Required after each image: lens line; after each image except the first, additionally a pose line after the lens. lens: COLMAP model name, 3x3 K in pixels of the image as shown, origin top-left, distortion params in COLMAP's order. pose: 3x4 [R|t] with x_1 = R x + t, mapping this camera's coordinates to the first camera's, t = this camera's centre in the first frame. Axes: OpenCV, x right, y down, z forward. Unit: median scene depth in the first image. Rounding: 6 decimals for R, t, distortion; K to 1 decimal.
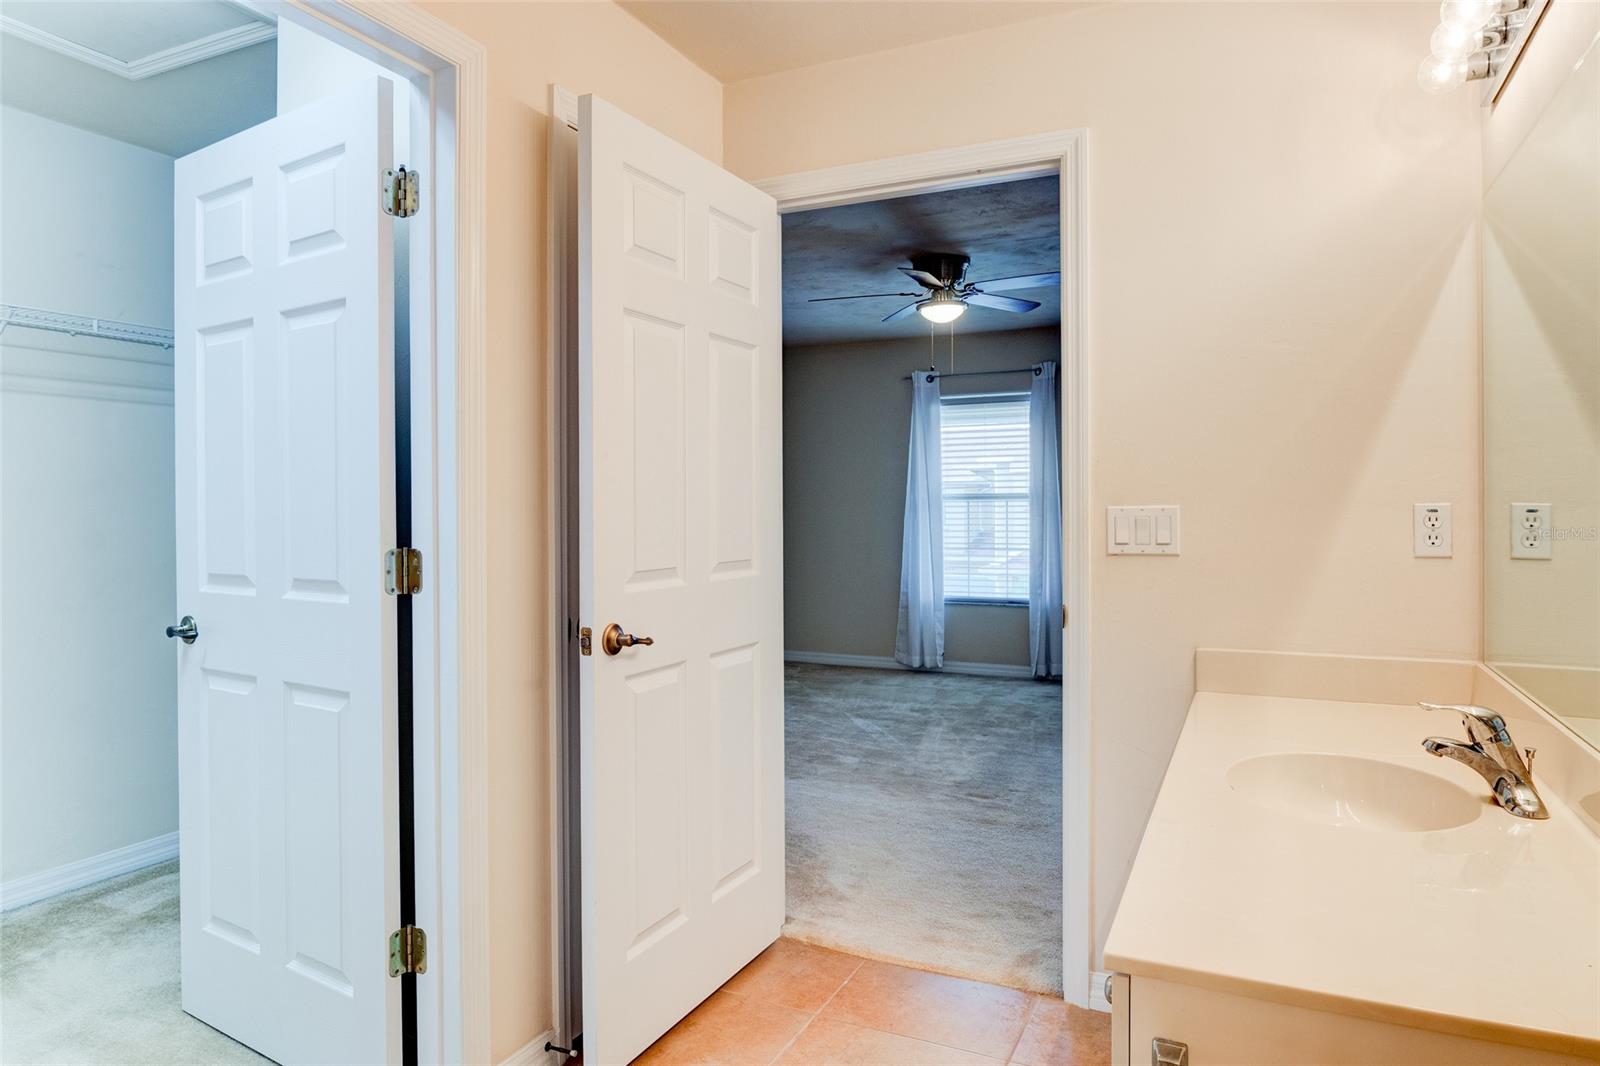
lens RADIAL K [[995.9, 0, 799.0], [0, 995.9, 506.7], [0, 0, 1]] dist [-0.001080, -0.000893]
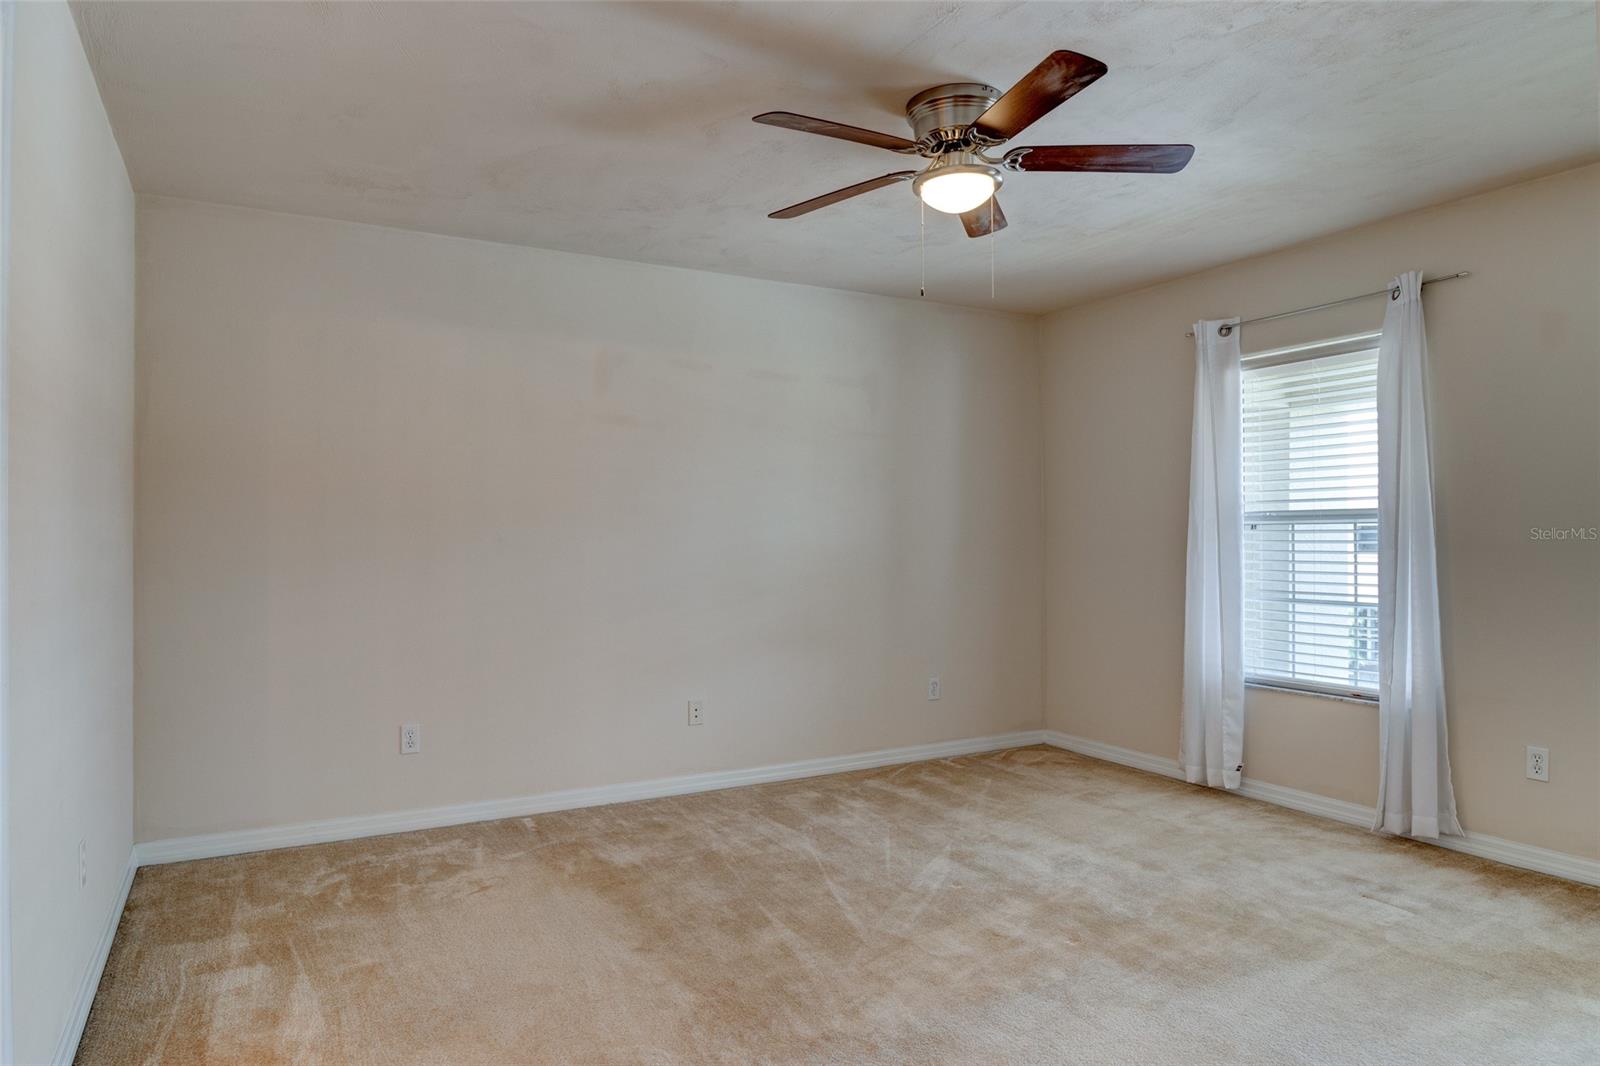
lens RADIAL K [[982.3, 0, 787.7], [0, 982.3, 521.9], [0, 0, 1]] dist [-0.007367, -0.005341]
pose [[0.807441, -0.004559, -0.589930, 0.282552], [-0.002759, 0.999930, -0.011504, 0.001871], [0.589941, 0.010916, 0.807372, 0.340533]]
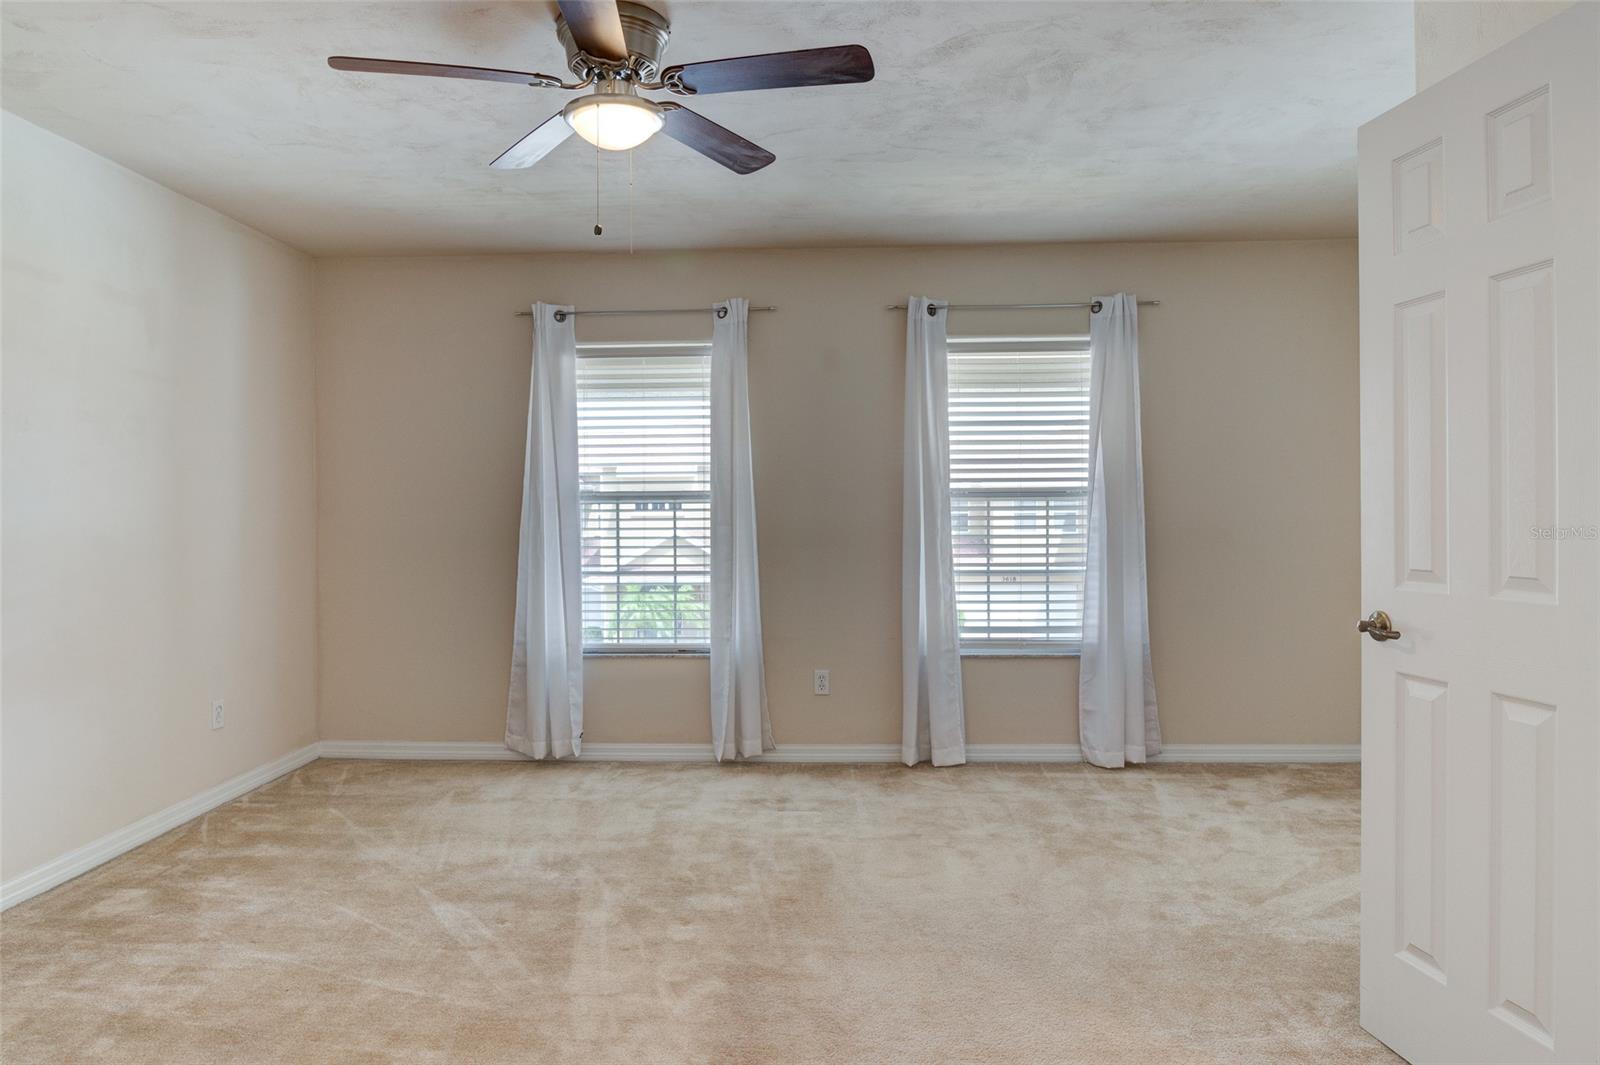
lens RADIAL K [[982.3, 0, 787.7], [0, 982.3, 521.4], [0, 0, 1]] dist [-0.007367, -0.005341]
pose [[0.924126, -0.003260, 0.382075, 0.023398], [-0.000108, 0.999961, 0.008795, 0.001304], [-0.382089, -0.008169, 0.924089, 0.352978]]
